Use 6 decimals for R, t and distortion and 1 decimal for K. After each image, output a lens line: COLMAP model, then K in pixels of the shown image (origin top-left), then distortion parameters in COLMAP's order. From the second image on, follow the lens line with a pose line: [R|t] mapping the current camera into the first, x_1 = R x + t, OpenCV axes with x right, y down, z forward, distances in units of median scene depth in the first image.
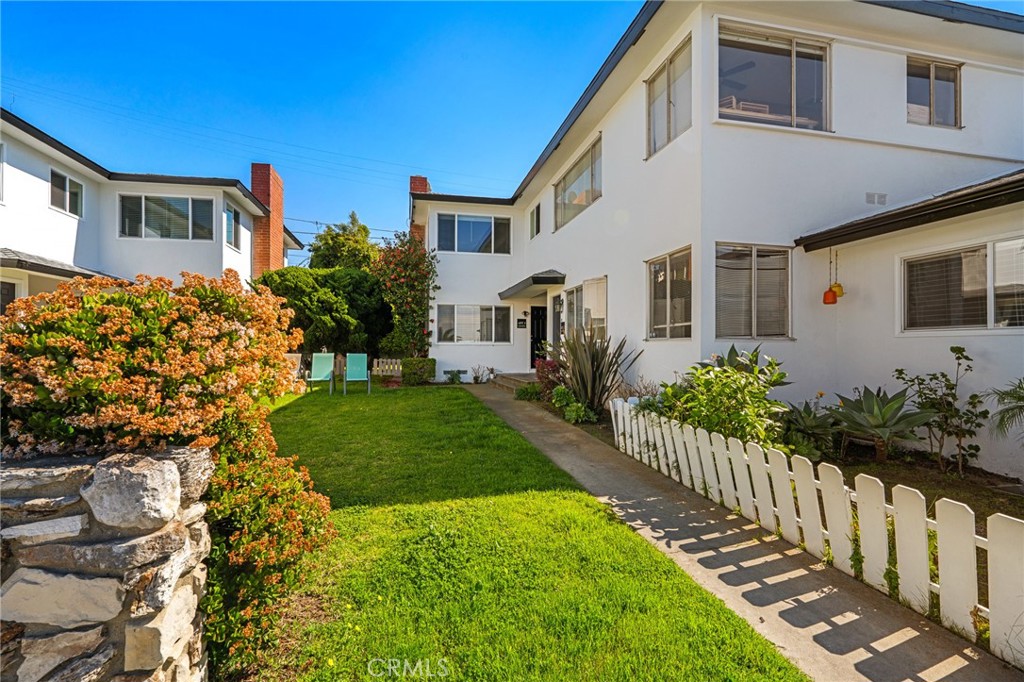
lens RADIAL K [[467.9, 0, 508.3], [0, 467.9, 343.2], [0, 0, 1]] dist [-0.004025, 0.000164]
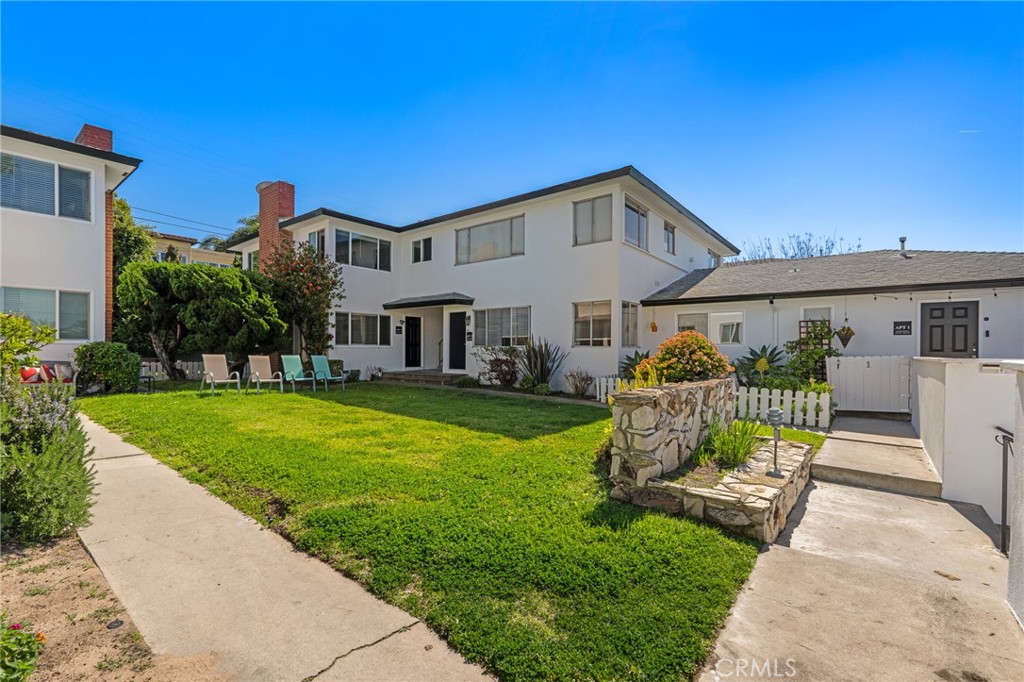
lens RADIAL K [[457.0, 0, 512.6], [0, 457.0, 352.2], [0, 0, 1]] dist [0.000143, 0.000082]
pose [[0.769548, -0.000577, 0.638589, -0.592993], [-0.009667, 0.999874, 0.012553, -0.003275], [-0.638516, -0.015833, 0.769445, -0.122600]]
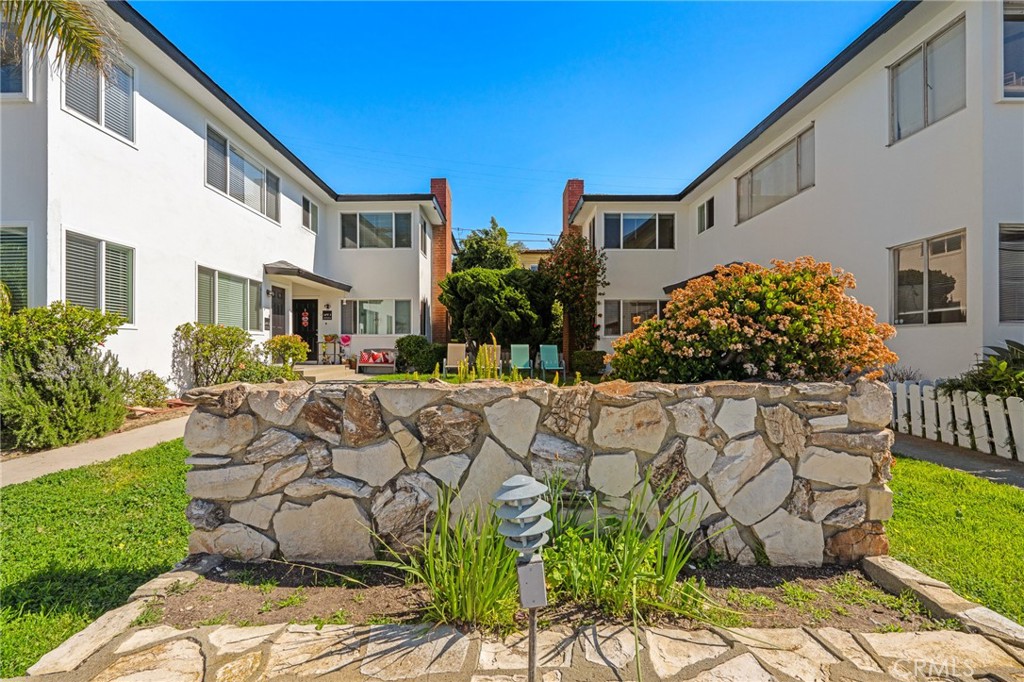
lens RADIAL K [[463.4, 0, 504.8], [0, 463.4, 342.0], [0, 0, 1]] dist [-0.002751, 0.000642]
pose [[0.978944, -0.003236, -0.204104, -0.179770], [0.003316, 0.999995, 0.000049, 0.013127], [0.204102, -0.000725, 0.978949, -0.076669]]
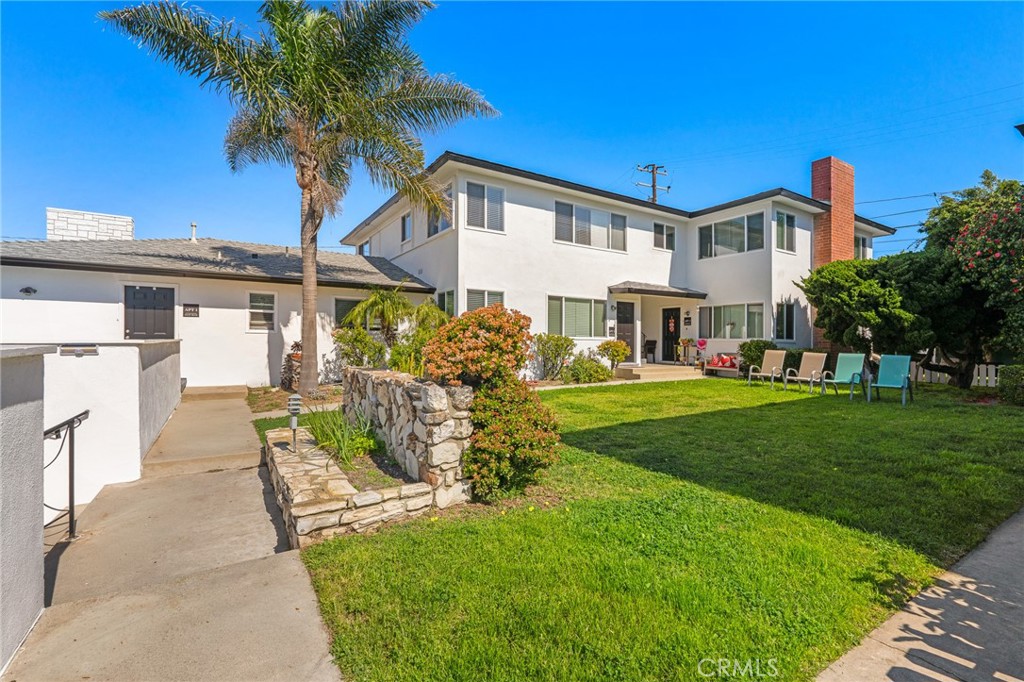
lens RADIAL K [[457.9, 0, 502.2], [0, 457.9, 343.7], [0, 0, 1]] dist [-0.001071, 0.000265]
pose [[0.338580, 0.009587, -0.940889, 0.185184], [-0.006720, 0.999947, 0.007771, 0.000107], [0.940913, 0.003692, 0.338627, 0.054339]]
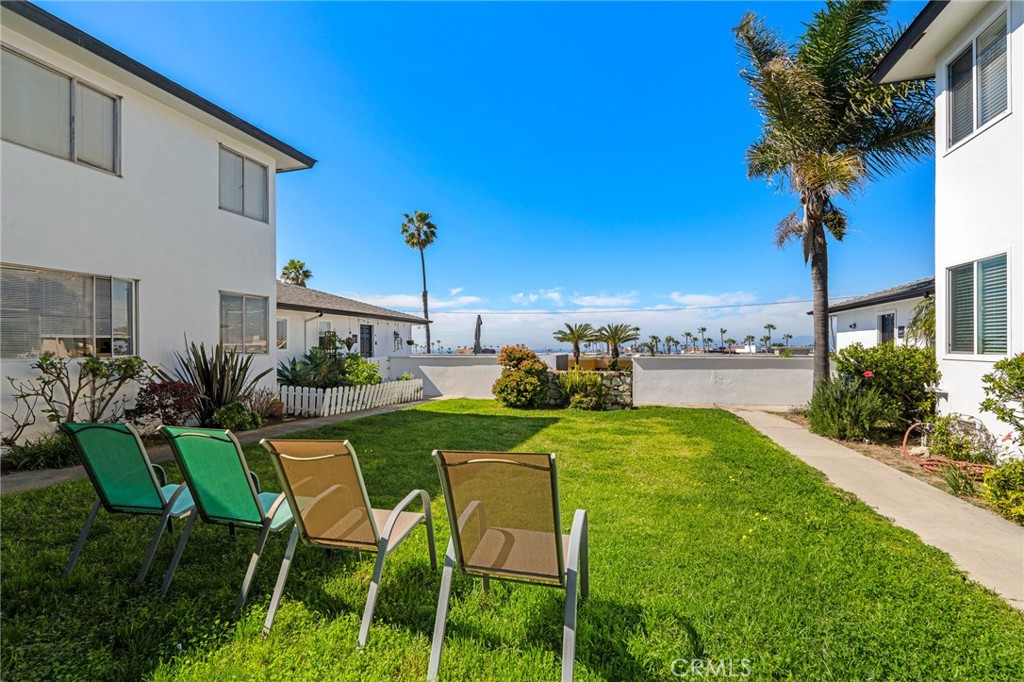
lens RADIAL K [[457.9, 0, 502.2], [0, 457.9, 343.7], [0, 0, 1]] dist [-0.001071, 0.000265]
pose [[-0.871783, 0.002845, 0.489884, -0.550847], [-0.002272, 0.999949, -0.009850, -0.017431], [-0.489887, -0.009700, -0.871732, 0.973929]]
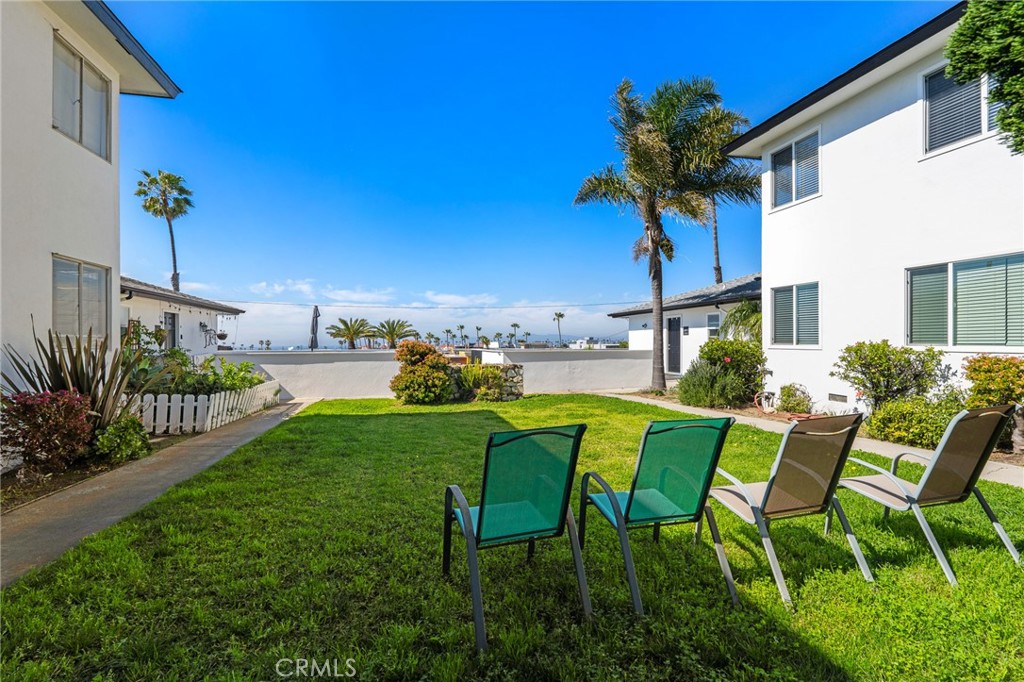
lens RADIAL K [[457.6, 0, 506.8], [0, 457.6, 339.8], [0, 0, 1]] dist [-0.004806, 0.000089]
pose [[-0.999704, 0.000191, -0.024338, -0.277309], [0.000451, 0.999943, -0.010667, -0.013006], [0.024335, -0.010675, -0.999647, 1.042435]]
